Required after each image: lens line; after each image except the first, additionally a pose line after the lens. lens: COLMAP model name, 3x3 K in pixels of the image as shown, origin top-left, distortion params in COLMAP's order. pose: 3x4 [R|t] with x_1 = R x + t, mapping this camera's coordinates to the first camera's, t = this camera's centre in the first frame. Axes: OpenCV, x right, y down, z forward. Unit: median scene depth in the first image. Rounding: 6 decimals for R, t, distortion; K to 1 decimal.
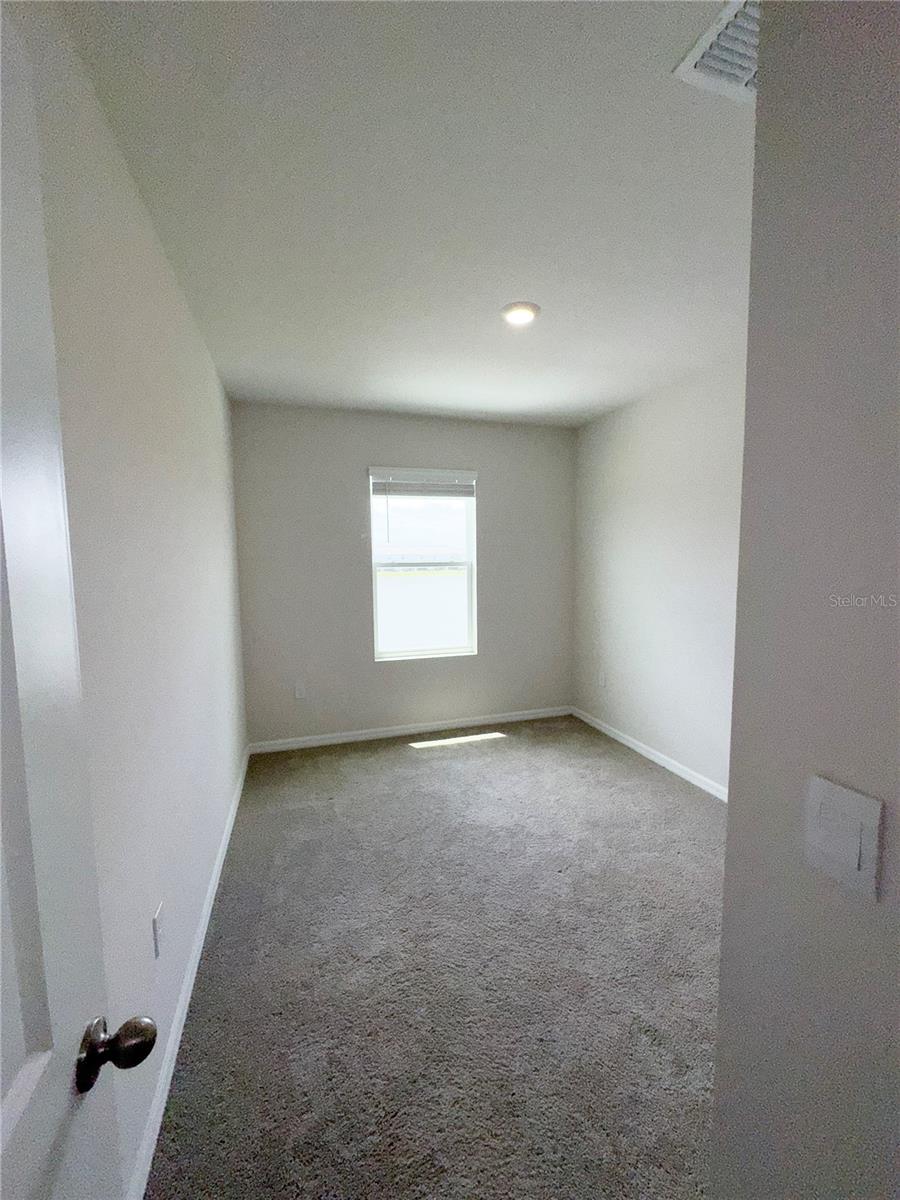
lens RADIAL K [[480.4, 0, 449.0], [0, 480.4, 605.0], [0, 0, 1]] dist [-0.004004, -0.000384]
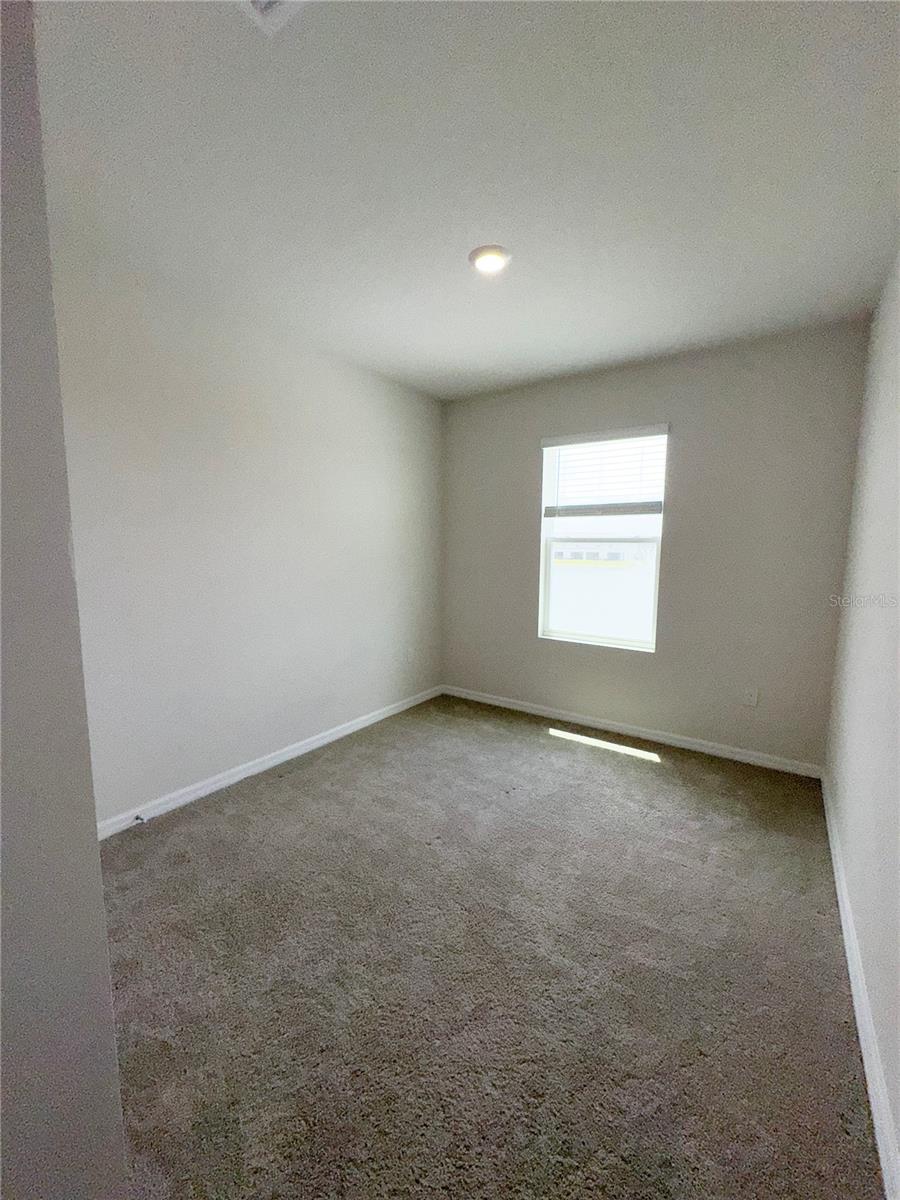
lens RADIAL K [[480.4, 0, 447.7], [0, 480.4, 594.4], [0, 0, 1]] dist [-0.004004, -0.000384]
pose [[0.604560, 0.100306, -0.790219, 0.500237], [-0.087849, 0.994384, 0.059013, -0.012274], [0.791700, 0.033743, 0.609977, 0.240159]]
